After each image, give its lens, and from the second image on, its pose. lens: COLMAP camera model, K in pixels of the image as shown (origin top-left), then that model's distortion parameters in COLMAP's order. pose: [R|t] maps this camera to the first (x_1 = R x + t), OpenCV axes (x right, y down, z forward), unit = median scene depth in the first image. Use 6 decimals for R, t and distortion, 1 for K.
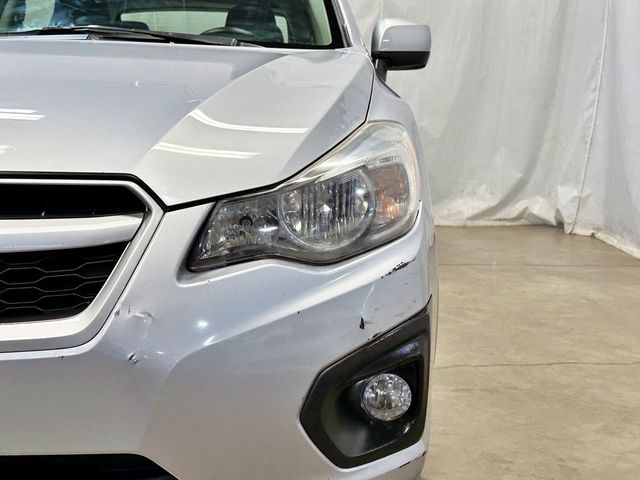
lens RADIAL K [[798.8, 0, 320.0], [0, 798.8, 240.0], [0, 0, 1]] dist [0.205729, -0.485144]
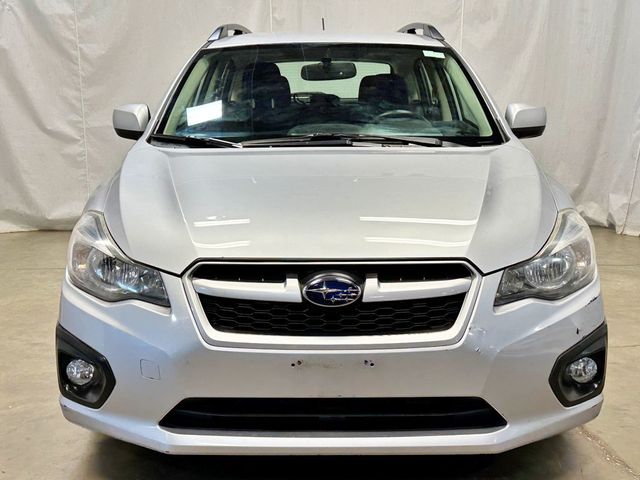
lens RADIAL K [[798.8, 0, 320.0], [0, 798.8, 240.0], [0, 0, 1]] dist [0.205729, -0.485144]
pose [[0.999820, -0.013422, -0.013436, -0.469581], [0.013805, 0.999489, 0.028828, -0.155694], [0.013042, -0.029009, 0.999494, -0.821531]]
